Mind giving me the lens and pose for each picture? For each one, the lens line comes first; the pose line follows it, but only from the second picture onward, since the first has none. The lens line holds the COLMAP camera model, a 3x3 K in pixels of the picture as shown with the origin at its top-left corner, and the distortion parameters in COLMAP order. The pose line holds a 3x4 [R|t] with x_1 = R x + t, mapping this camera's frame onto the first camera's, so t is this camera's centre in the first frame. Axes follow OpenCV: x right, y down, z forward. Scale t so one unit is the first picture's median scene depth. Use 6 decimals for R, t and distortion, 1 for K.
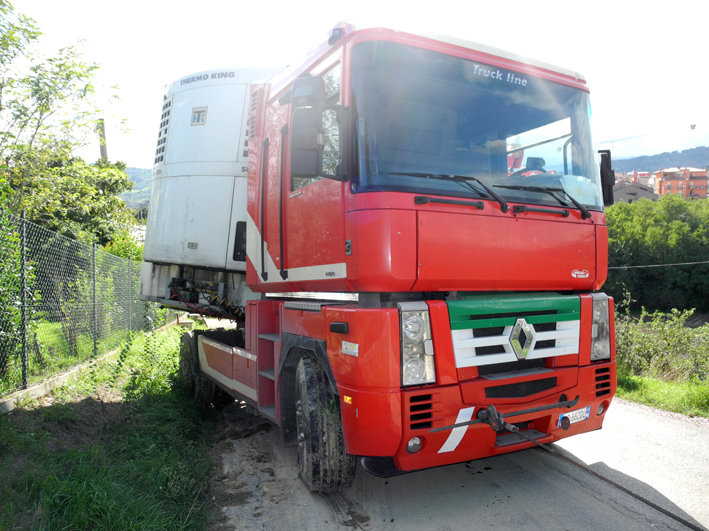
lens RADIAL K [[584.6, 0, 353.5], [0, 584.6, 267.2], [0, 0, 1]] dist [-0.074069, 0.002983]
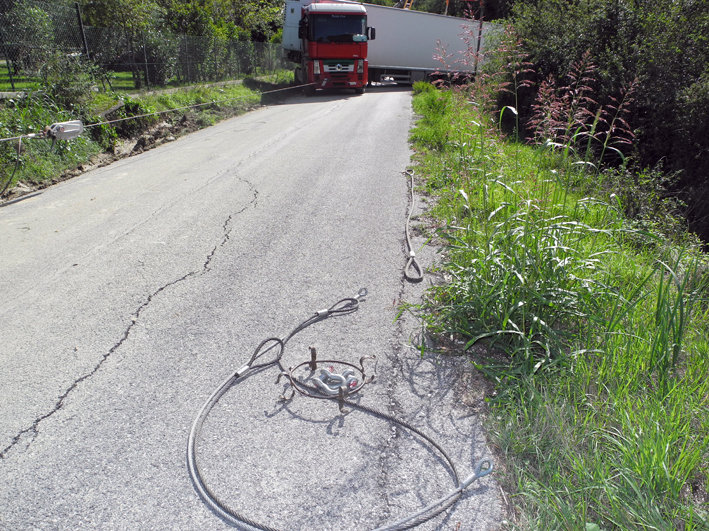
lens RADIAL K [[584.6, 0, 354.4], [0, 584.6, 265.3], [0, 0, 1]] dist [-0.074069, 0.002983]
pose [[0.953969, 0.124652, -0.272774, 0.101928], [-0.008741, 0.920701, 0.390170, -0.014093], [0.299779, -0.369826, 0.879410, -0.213146]]
